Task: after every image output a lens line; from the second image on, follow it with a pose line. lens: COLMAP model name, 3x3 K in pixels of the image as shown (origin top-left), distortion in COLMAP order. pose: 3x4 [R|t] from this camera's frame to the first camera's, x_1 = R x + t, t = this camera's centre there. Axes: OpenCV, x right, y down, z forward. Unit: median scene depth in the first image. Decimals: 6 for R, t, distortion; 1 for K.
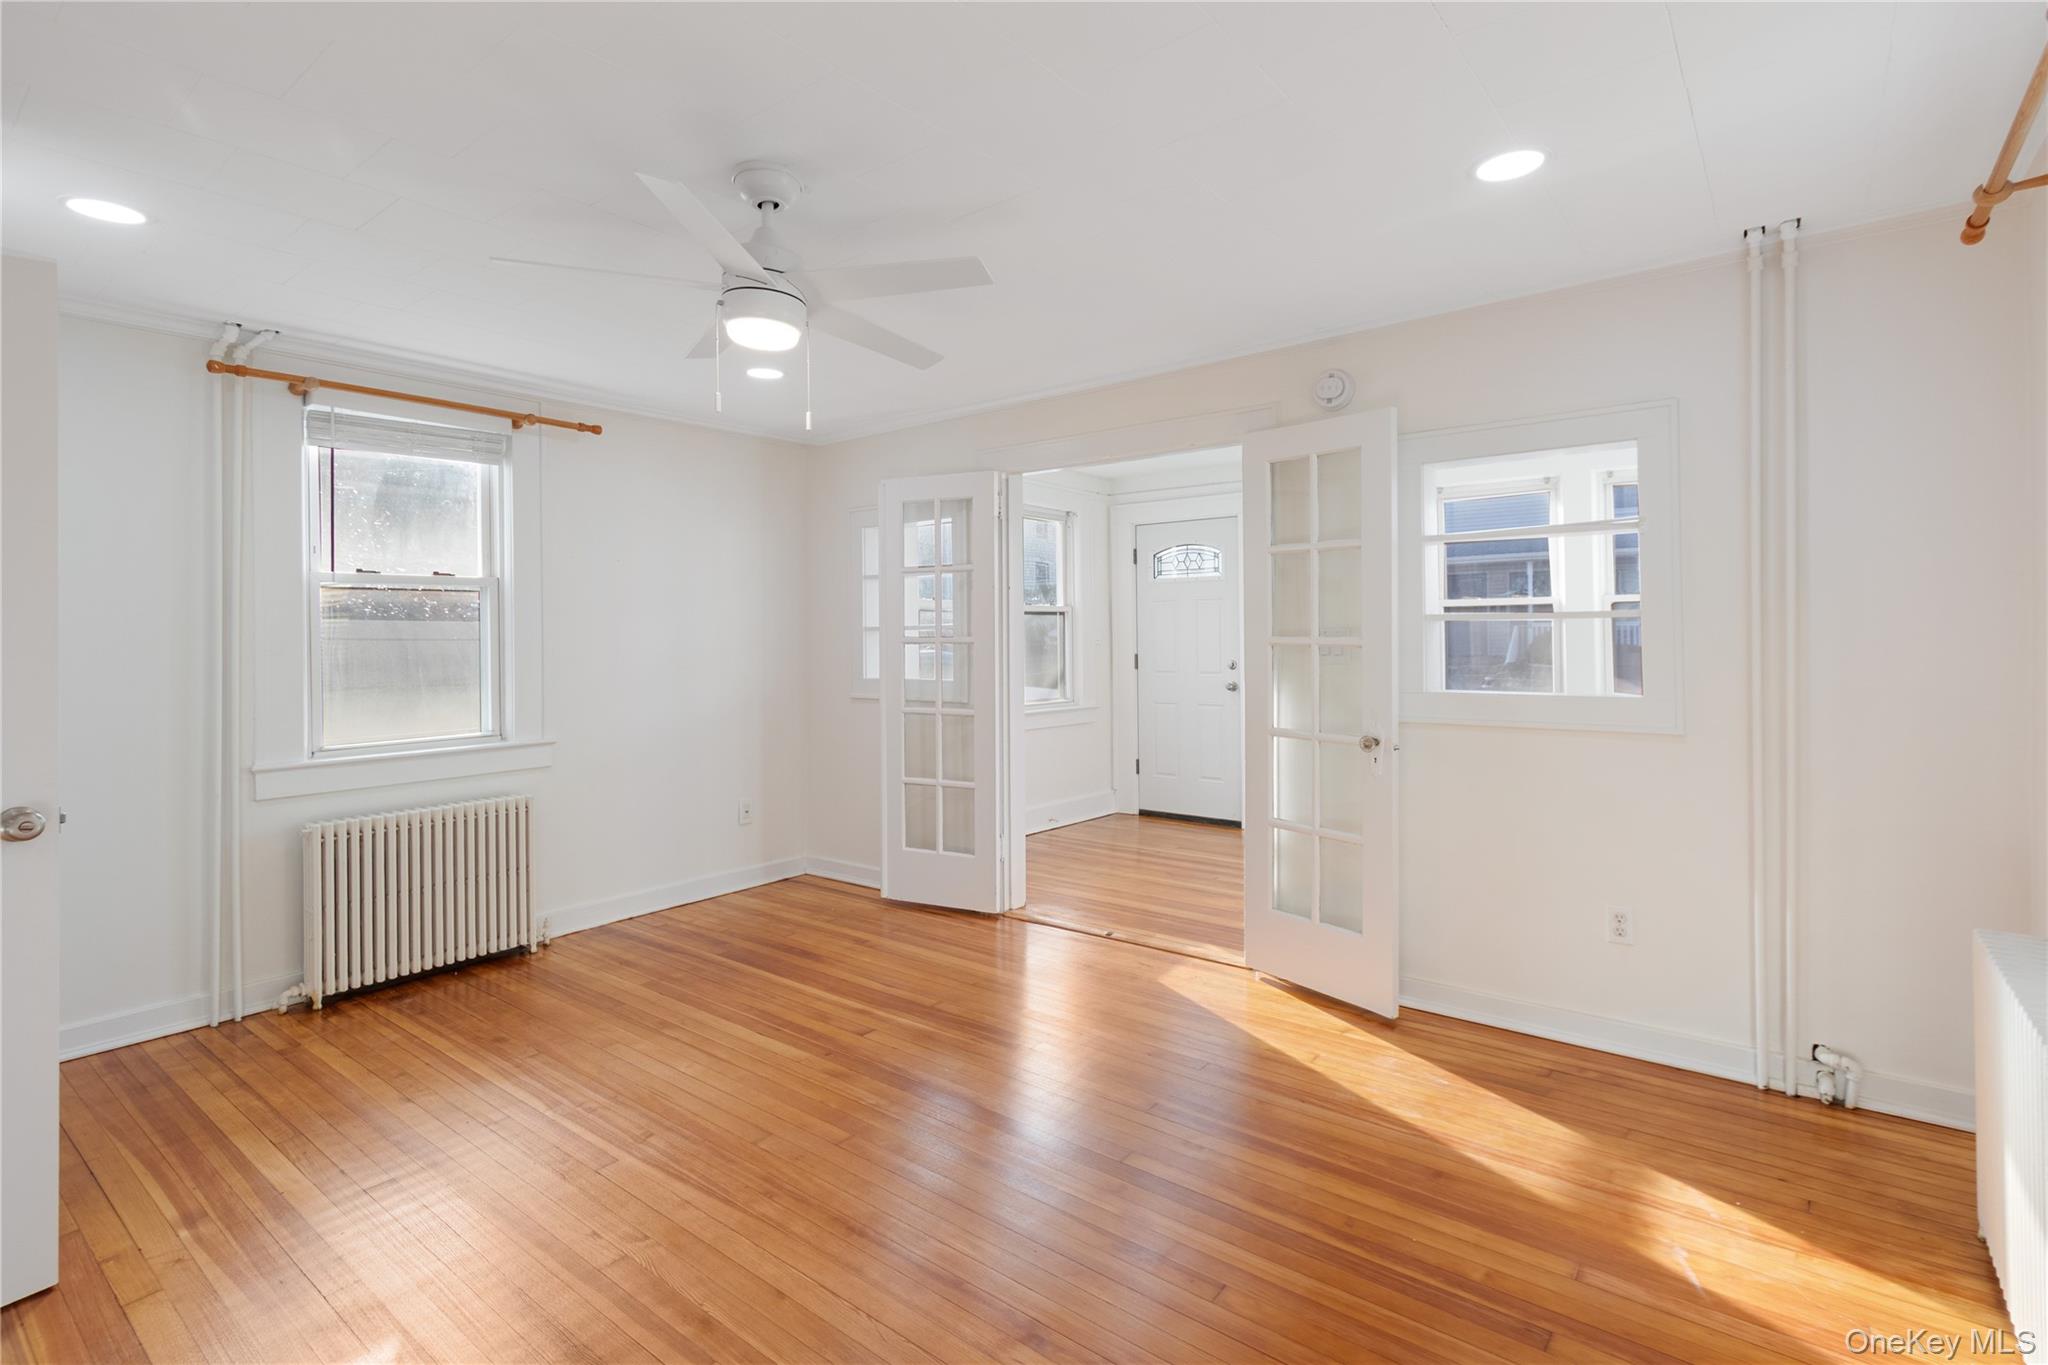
lens RADIAL K [[939.1, 0, 1025.2], [0, 939.1, 636.0], [0, 0, 1]] dist [0.000795, 0.000100]
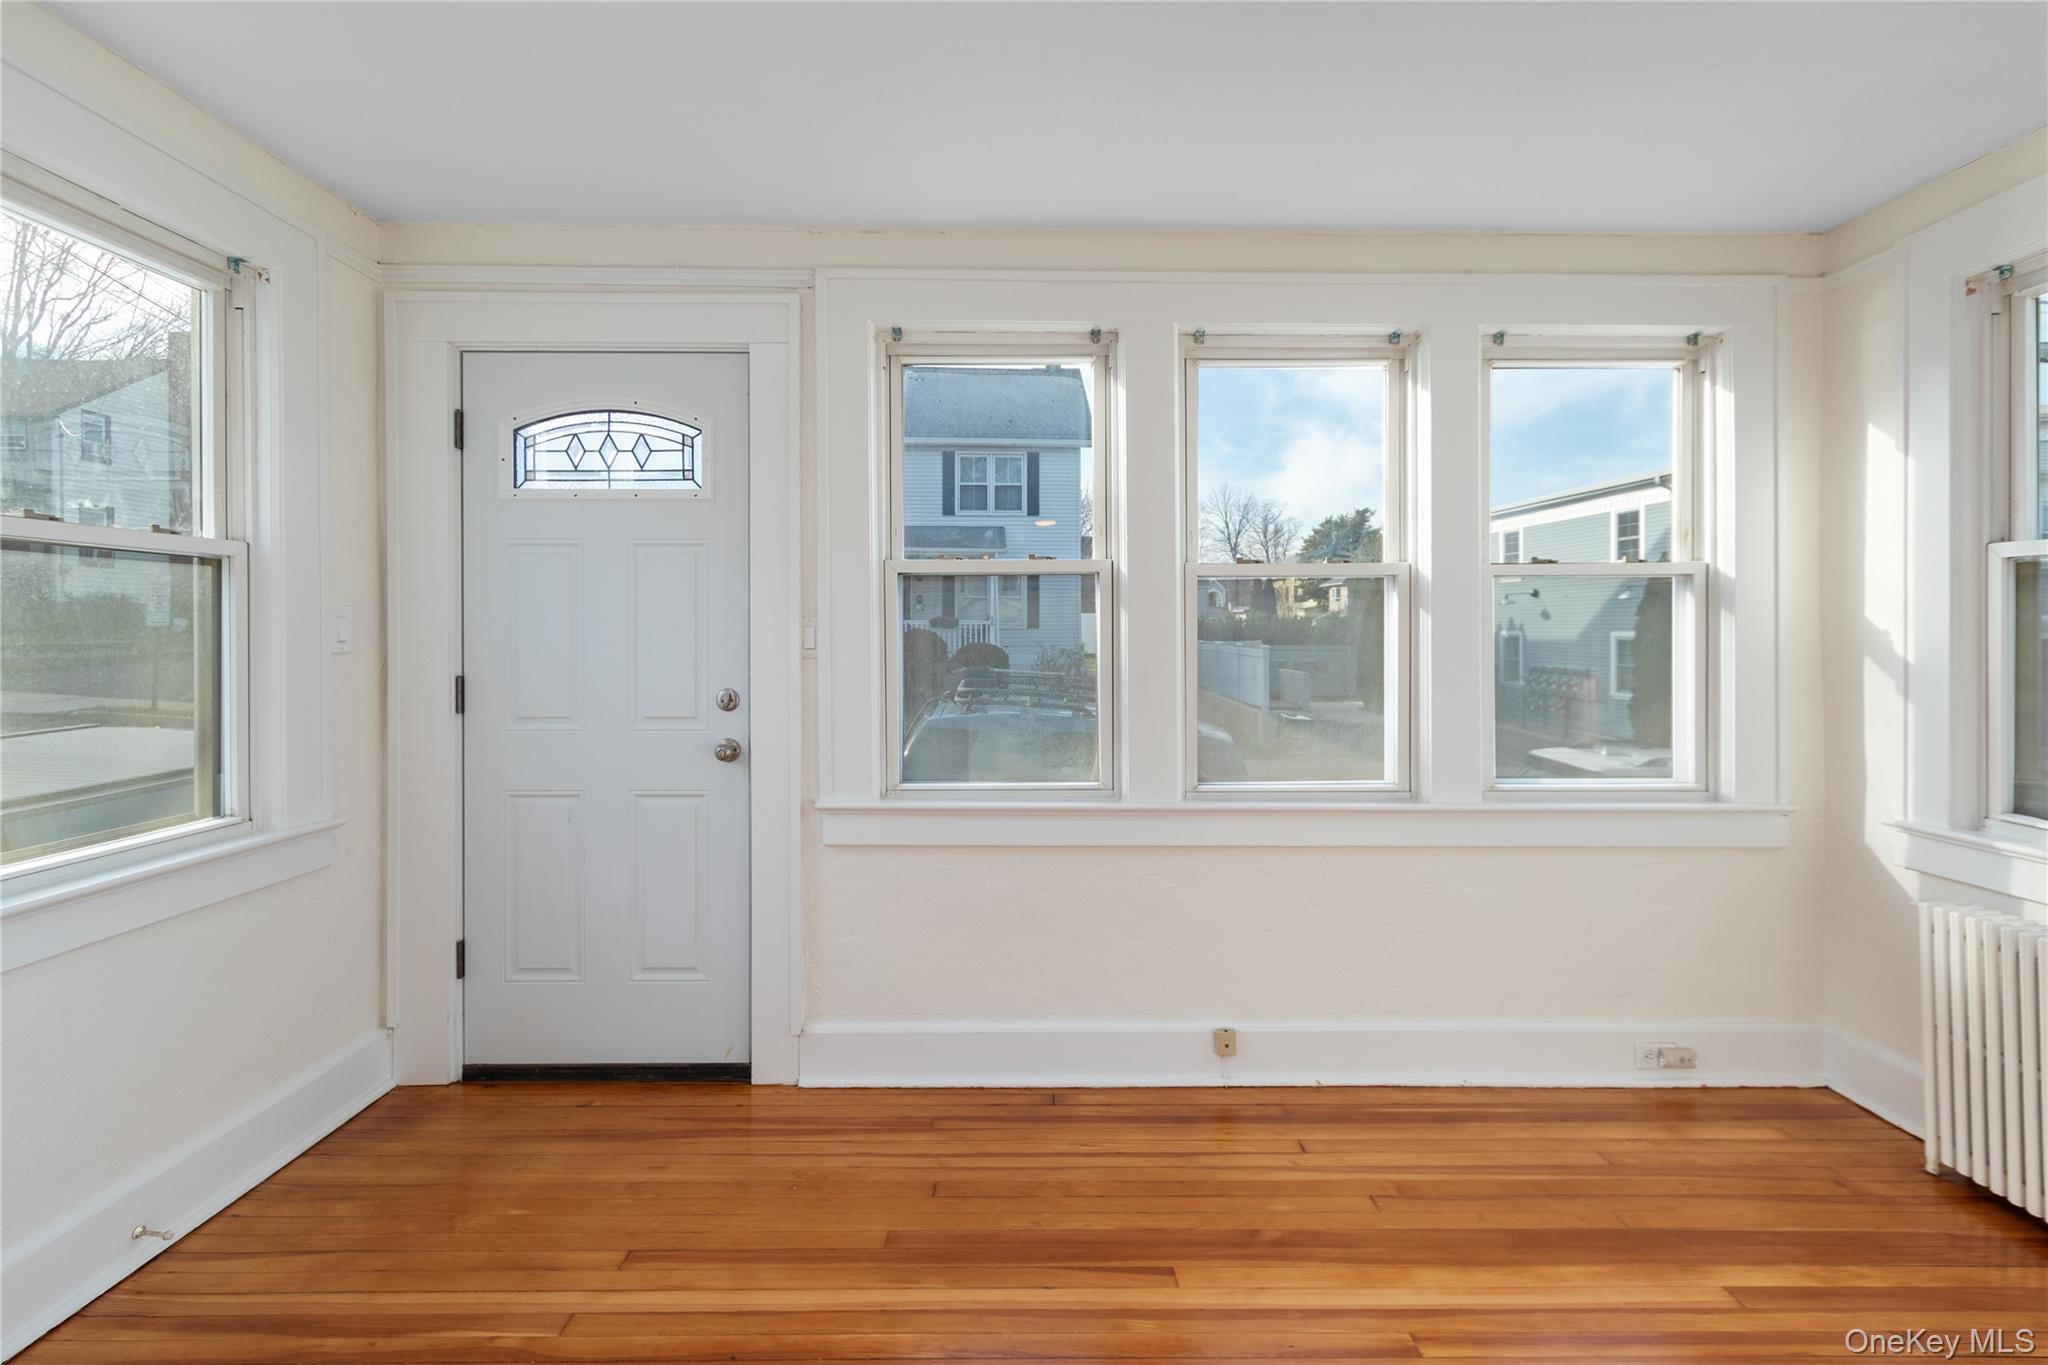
lens RADIAL K [[939.1, 0, 1025.2], [0, 939.1, 636.0], [0, 0, 1]] dist [0.000795, 0.000100]
pose [[0.759958, 0.007939, 0.649924, 0.037802], [-0.007584, 0.999966, -0.003347, 0.001872], [-0.649928, -0.002385, 0.759992, 0.490209]]
